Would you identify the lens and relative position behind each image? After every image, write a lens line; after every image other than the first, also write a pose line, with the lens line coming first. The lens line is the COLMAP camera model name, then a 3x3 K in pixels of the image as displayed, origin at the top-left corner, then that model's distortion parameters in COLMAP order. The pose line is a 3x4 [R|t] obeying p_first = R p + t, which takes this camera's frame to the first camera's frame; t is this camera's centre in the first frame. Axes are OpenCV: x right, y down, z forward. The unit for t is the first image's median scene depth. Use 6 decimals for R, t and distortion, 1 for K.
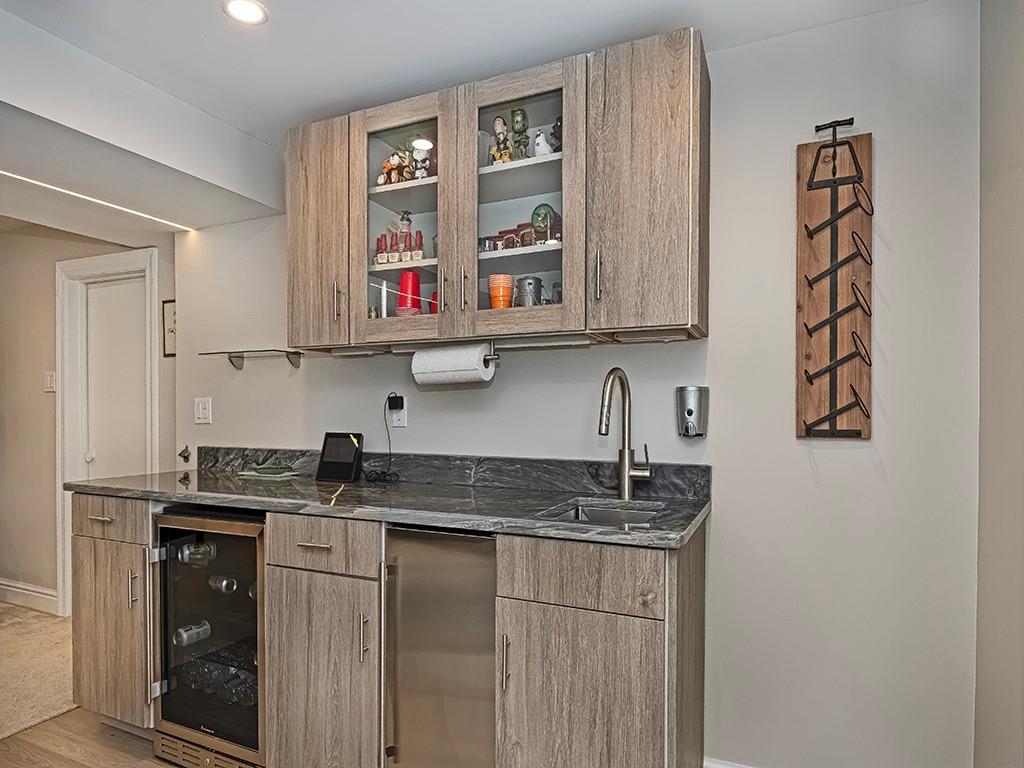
lens RADIAL K [[588.2, 0, 513.8], [0, 588.2, 413.9], [0, 0, 1]] dist [0.000502, -0.000603]
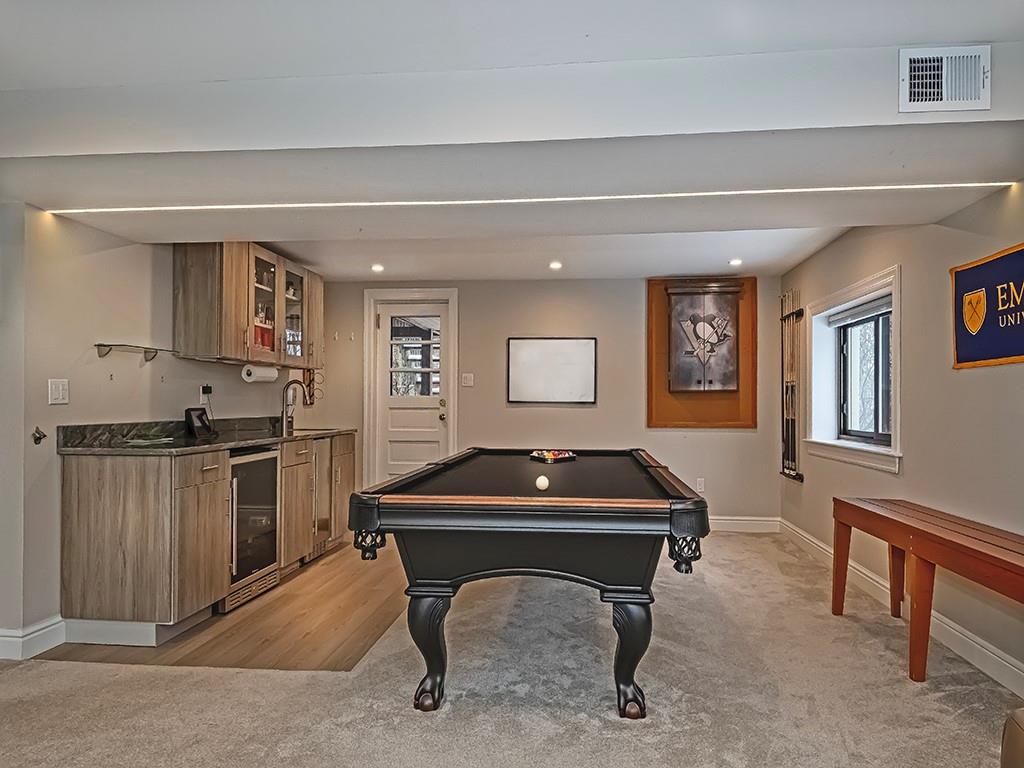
lens RADIAL K [[615.8, 0, 516.7], [0, 615.8, 400.3], [0, 0, 1]] dist [-0.000738, -0.000824]
pose [[-0.303190, 0.003859, 0.952922, -2.477685], [0.002300, 0.999992, -0.003318, 0.021520], [-0.952927, 0.001186, -0.303196, 0.777379]]
